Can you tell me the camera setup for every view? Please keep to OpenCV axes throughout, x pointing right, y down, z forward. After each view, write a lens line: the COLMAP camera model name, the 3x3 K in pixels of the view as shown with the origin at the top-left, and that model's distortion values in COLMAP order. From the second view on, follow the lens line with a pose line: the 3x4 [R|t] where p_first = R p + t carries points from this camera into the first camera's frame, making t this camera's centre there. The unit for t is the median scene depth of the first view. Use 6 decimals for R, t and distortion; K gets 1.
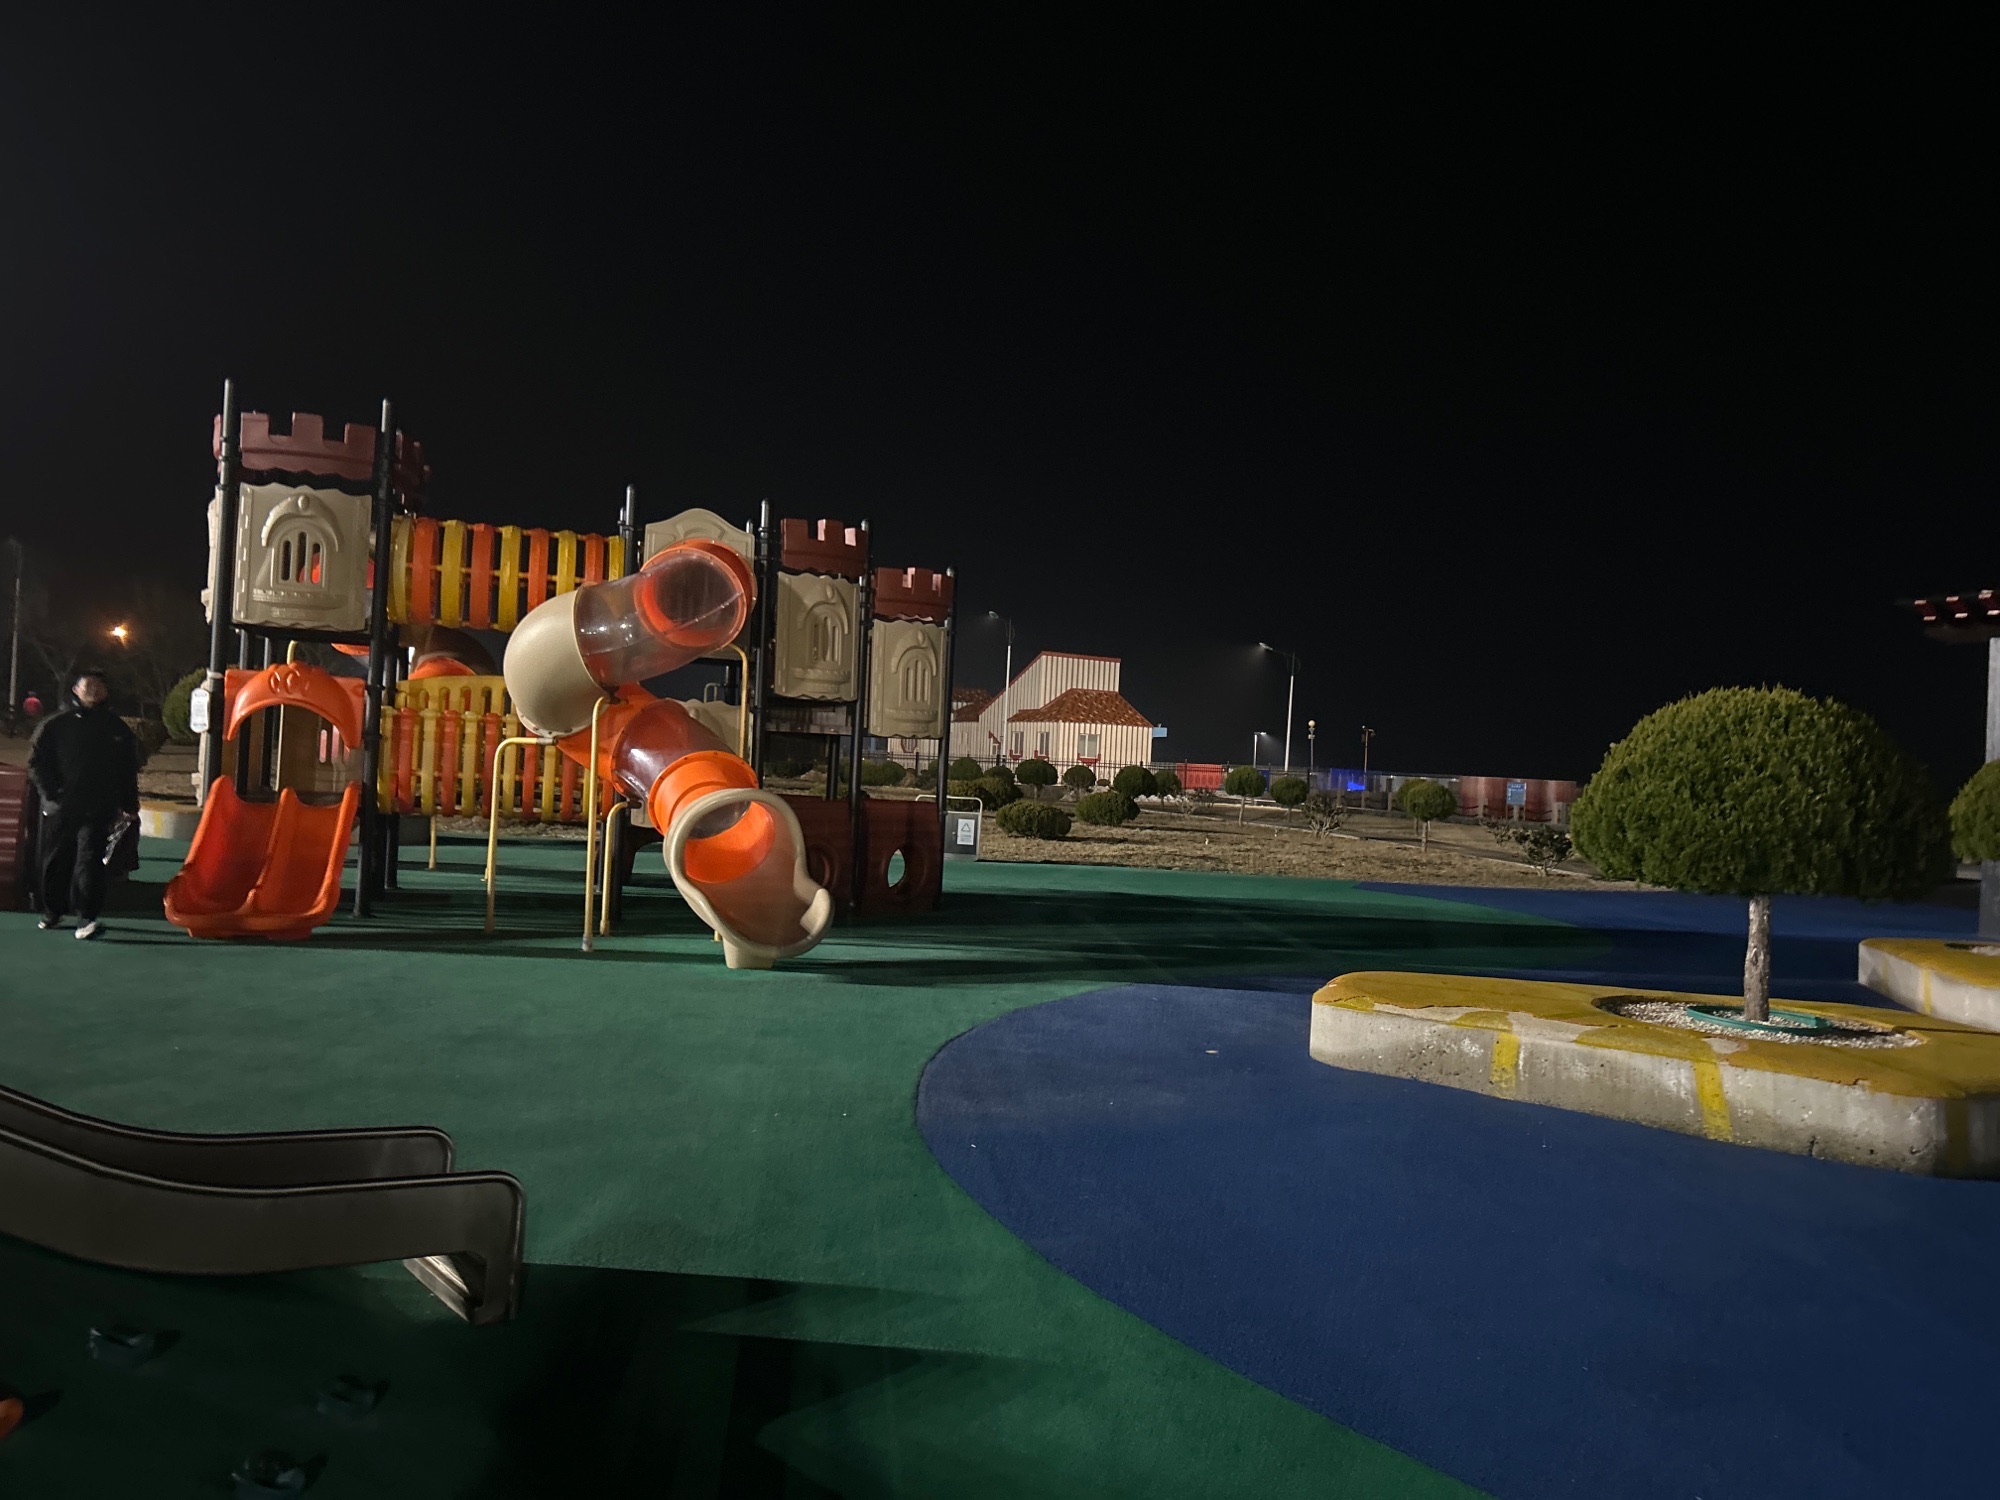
lens RADIAL K [[1524.6, 0, 1000.0], [0, 1524.6, 750.0], [0, 0, 1]] dist [0.159781, -0.000463]
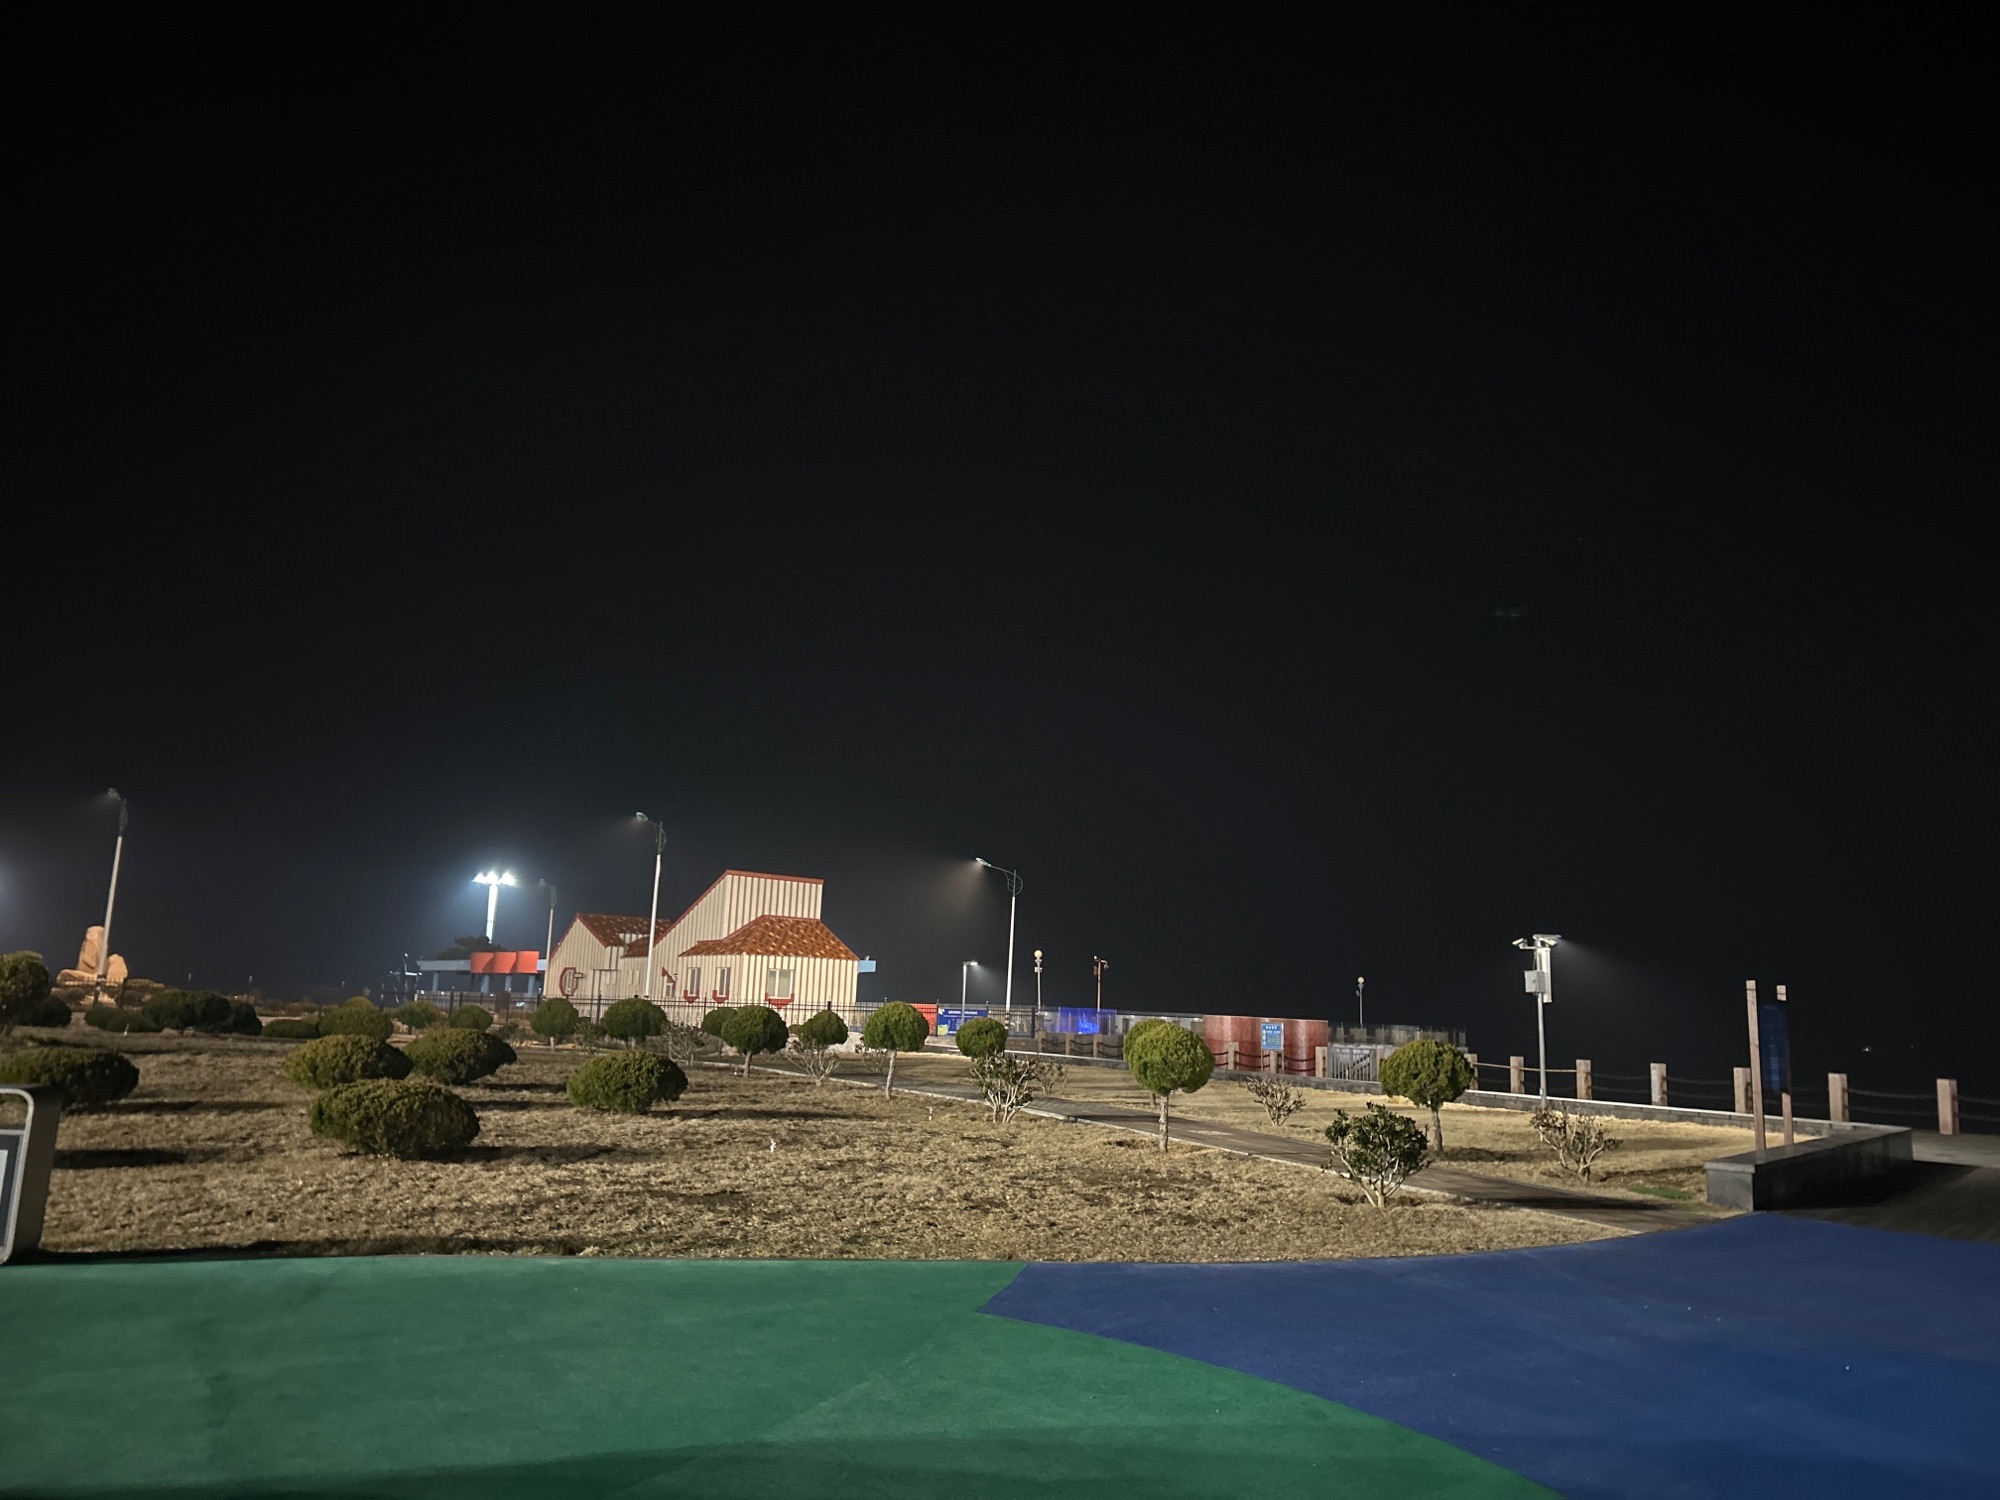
lens RADIAL K [[1524.6, 0, 1000.0], [0, 1524.6, 750.0], [0, 0, 1]] dist [0.159781, -0.000463]
pose [[0.986799, 0.017154, 0.161036, 0.041333], [0.008215, 0.987792, -0.155561, 0.002859], [-0.161739, 0.154830, 0.974612, 0.147782]]
